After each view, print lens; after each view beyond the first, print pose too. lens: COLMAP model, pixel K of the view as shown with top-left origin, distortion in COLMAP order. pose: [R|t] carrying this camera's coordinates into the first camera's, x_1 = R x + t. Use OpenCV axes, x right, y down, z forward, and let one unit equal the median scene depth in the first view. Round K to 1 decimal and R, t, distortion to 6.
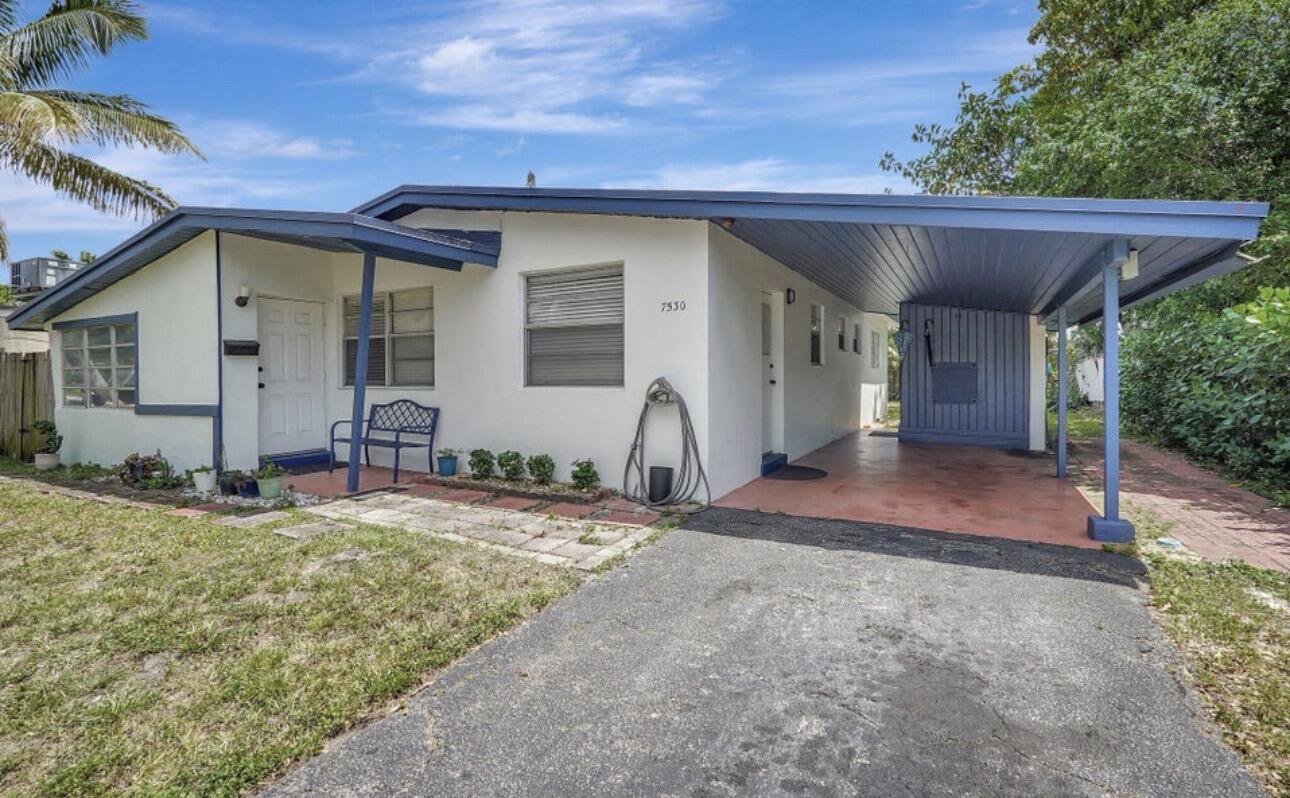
lens RADIAL K [[613.6, 0, 645.9], [0, 613.6, 388.0], [0, 0, 1]] dist [0.004628, 0.001494]
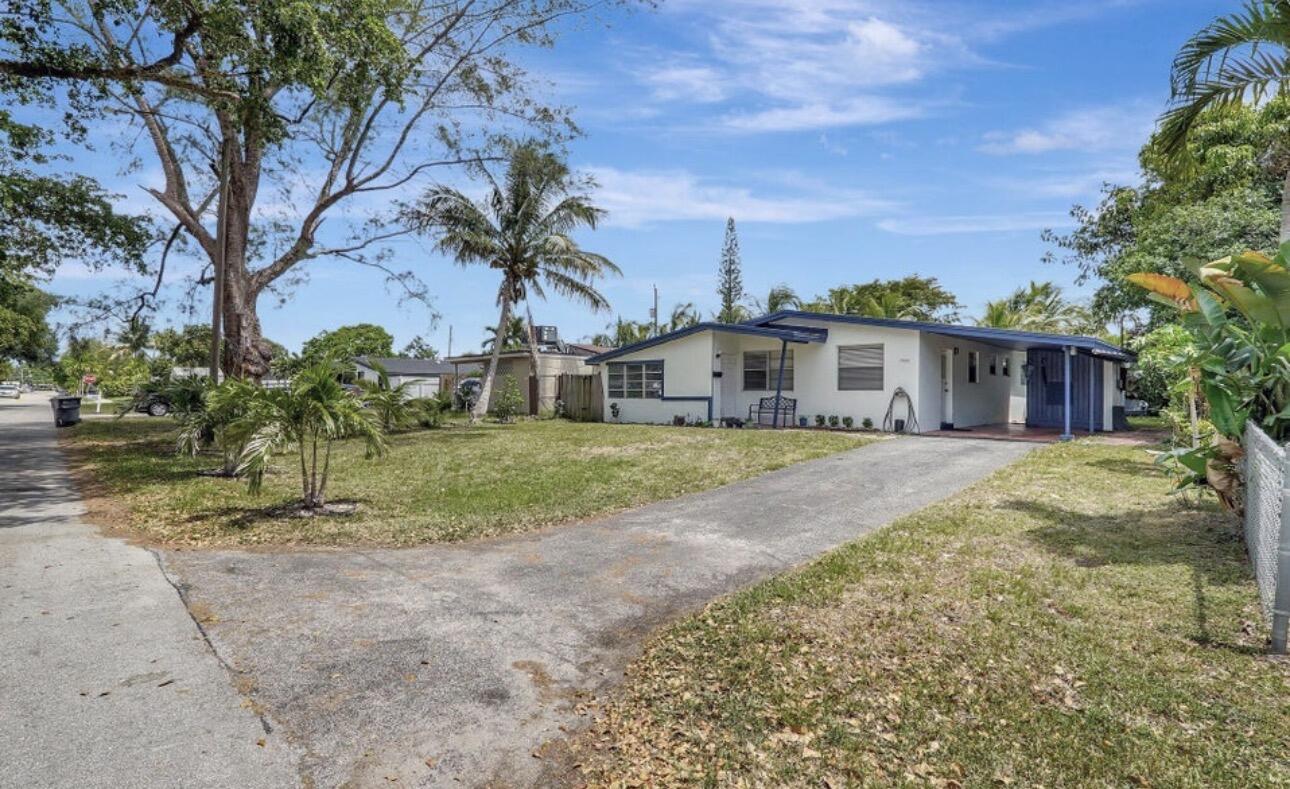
lens RADIAL K [[581.0, 0, 641.0], [0, 581.0, 397.4], [0, 0, 1]] dist [-0.002406, -0.000524]
pose [[0.956227, 0.015270, -0.292227, -0.267260], [-0.018082, 0.999813, -0.006925, 0.056681], [0.292067, 0.011906, 0.956324, -1.510351]]
